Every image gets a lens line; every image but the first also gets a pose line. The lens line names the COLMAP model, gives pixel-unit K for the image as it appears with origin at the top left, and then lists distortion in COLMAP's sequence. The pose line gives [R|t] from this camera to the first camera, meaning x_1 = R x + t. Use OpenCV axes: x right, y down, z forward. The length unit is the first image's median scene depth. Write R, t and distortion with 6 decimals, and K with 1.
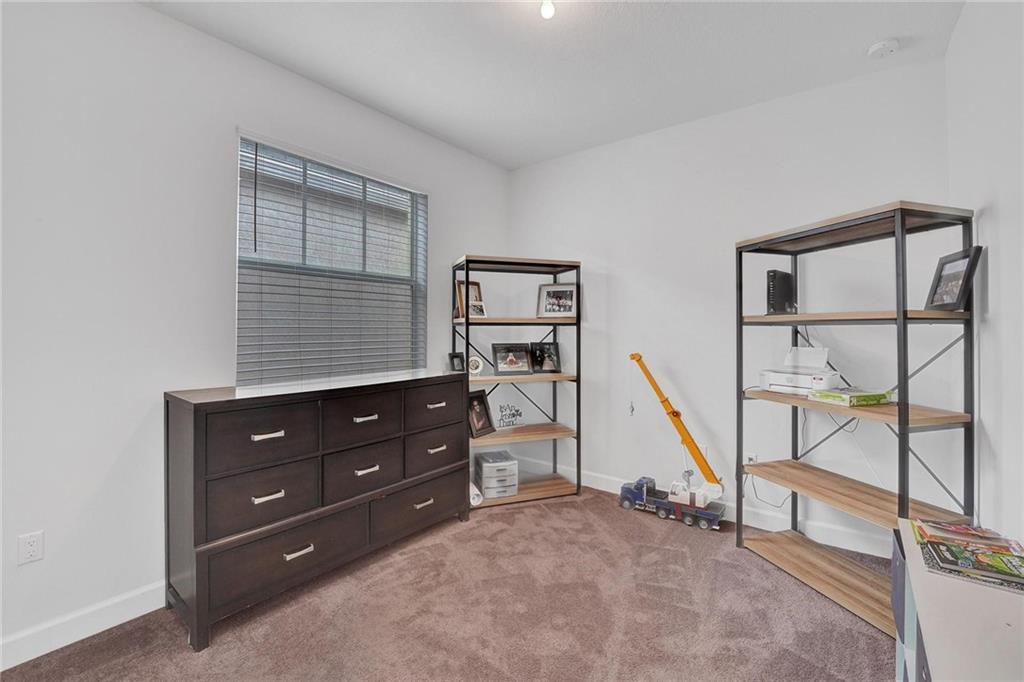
lens RADIAL K [[432.6, 0, 520.4], [0, 432.6, 327.8], [0, 0, 1]] dist [-0.024641, -0.000614]
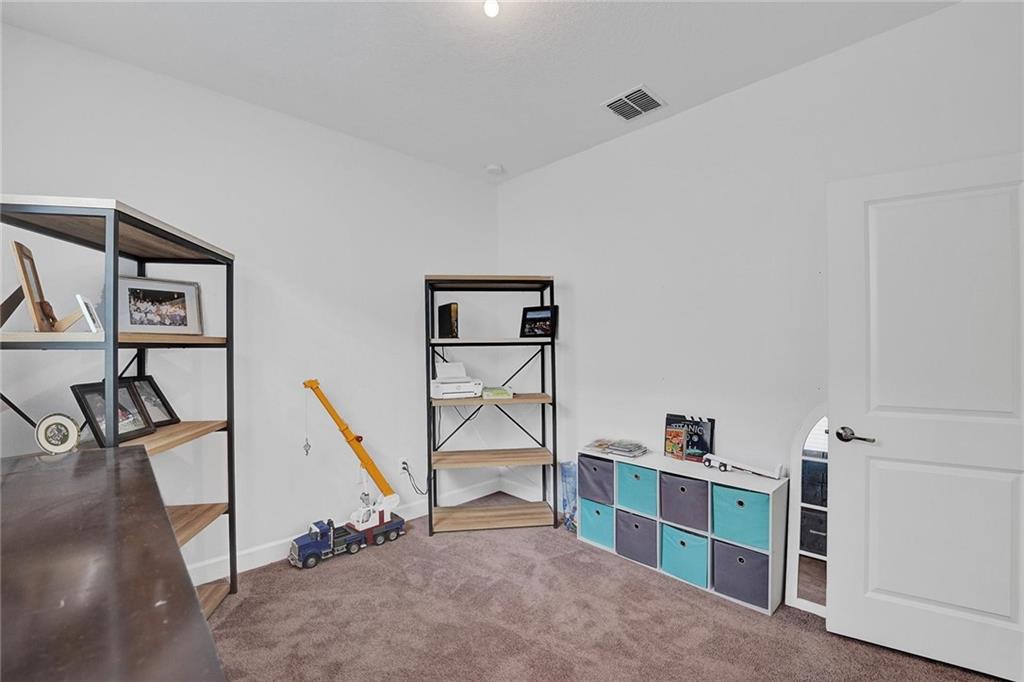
lens RADIAL K [[424.5, 0, 518.0], [0, 424.5, 343.7], [0, 0, 1]] dist [-0.029821, 0.000086]
pose [[0.148864, -0.003431, 0.988852, -0.485539], [0.000609, 0.999994, 0.003378, -0.014367], [-0.988857, 0.000099, 0.148865, 0.479449]]
